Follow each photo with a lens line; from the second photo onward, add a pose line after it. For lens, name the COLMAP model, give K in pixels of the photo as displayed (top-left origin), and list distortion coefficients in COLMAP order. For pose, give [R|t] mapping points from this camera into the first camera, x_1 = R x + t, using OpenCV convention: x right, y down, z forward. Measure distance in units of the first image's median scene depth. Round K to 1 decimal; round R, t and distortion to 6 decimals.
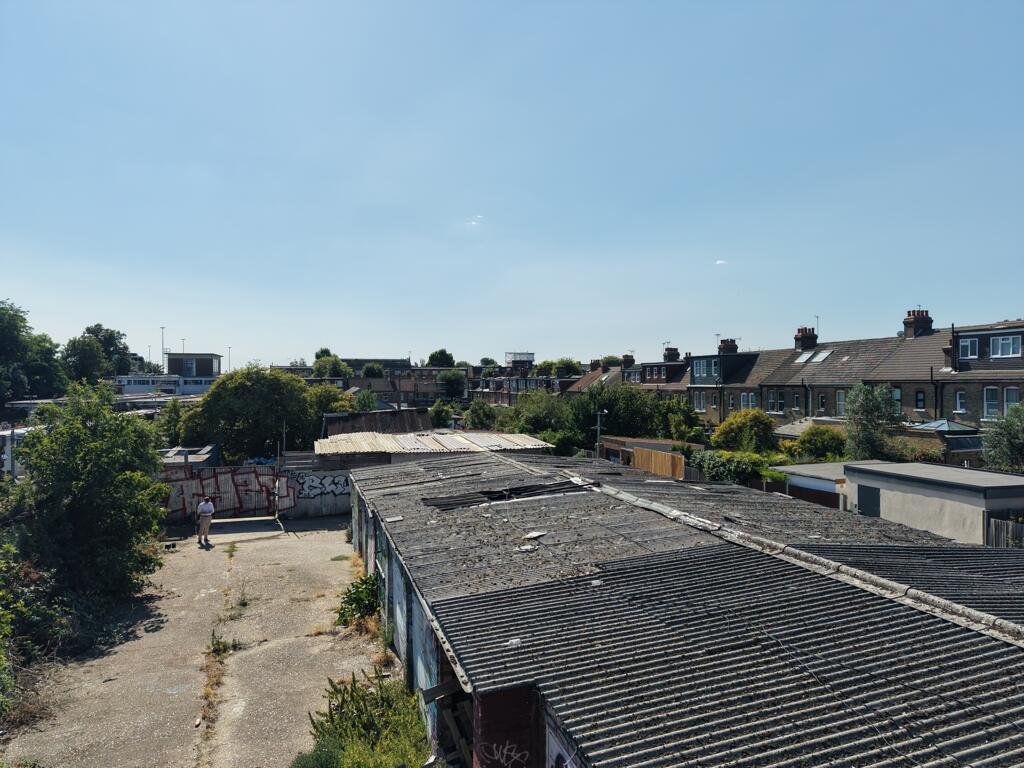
lens RADIAL K [[691.9, 0, 512.0], [0, 691.9, 385.7], [0, 0, 1]] dist [0.041579, -0.037213]
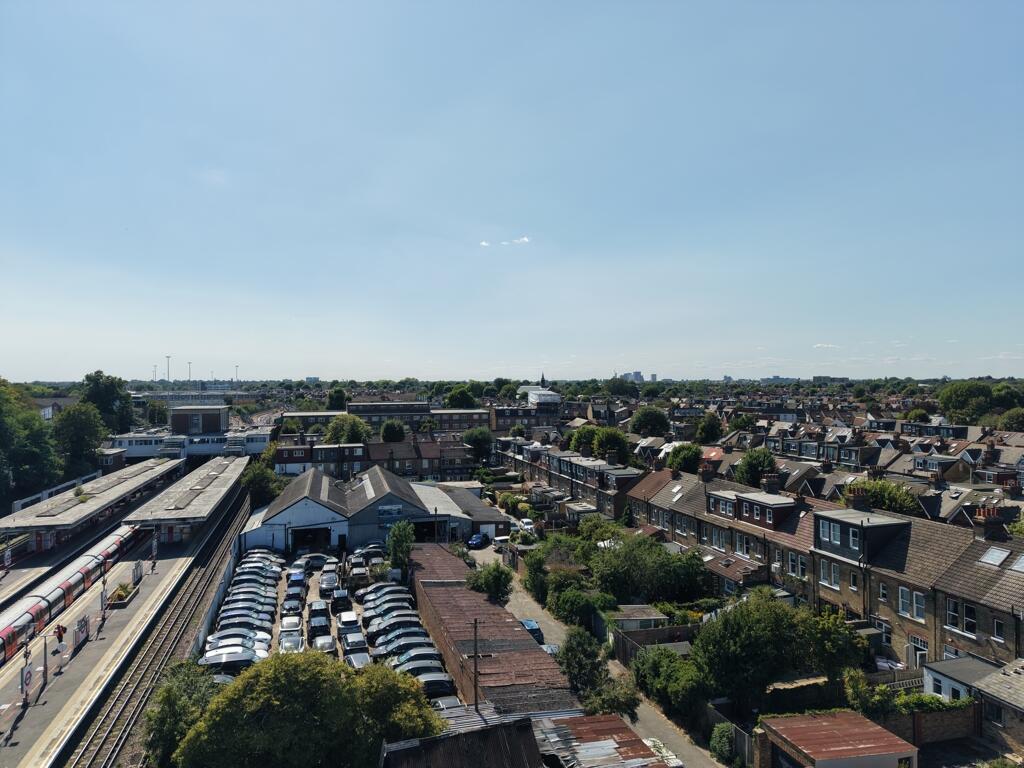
lens RADIAL K [[691.9, 0, 513.3], [0, 691.9, 385.9], [0, 0, 1]] dist [0.041579, -0.037213]
pose [[0.999975, -0.002198, -0.006718, -0.106264], [0.002185, 0.999996, -0.001919, -0.235718], [0.006722, 0.001905, 0.999976, 0.239018]]
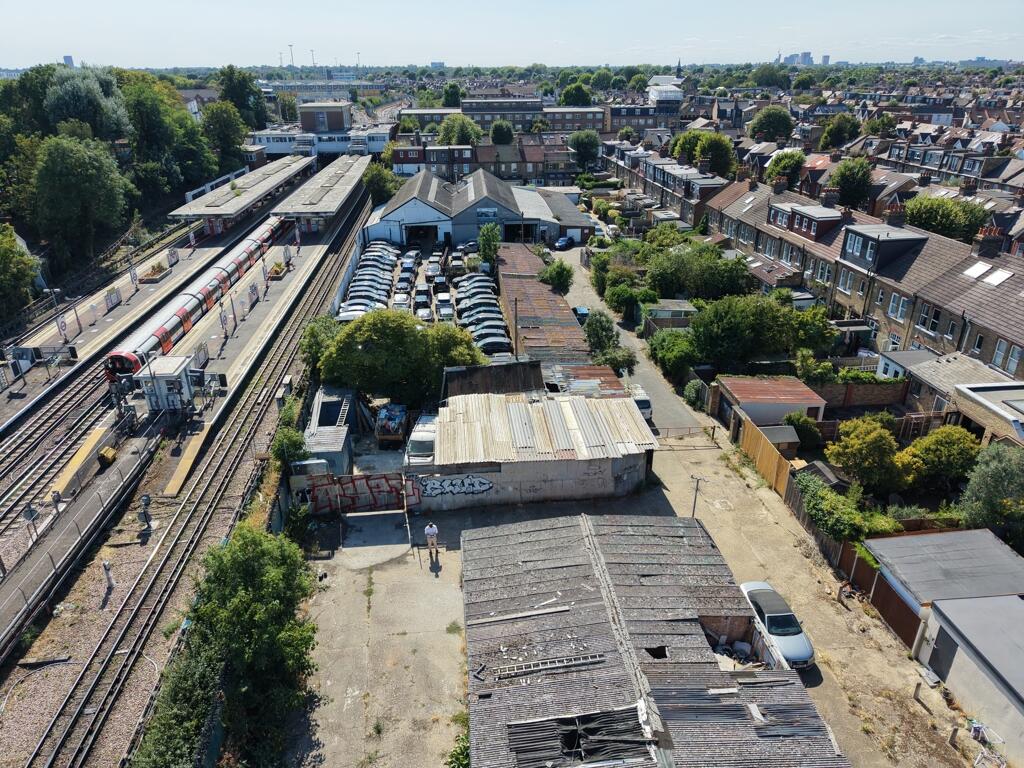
lens RADIAL K [[691.9, 0, 510.7], [0, 691.9, 391.4], [0, 0, 1]] dist [0.041579, -0.037213]
pose [[0.981181, 0.077528, -0.176844, 0.014350], [0.002772, 0.910104, 0.414370, -0.276911], [0.193072, -0.407063, 0.892762, 0.046104]]
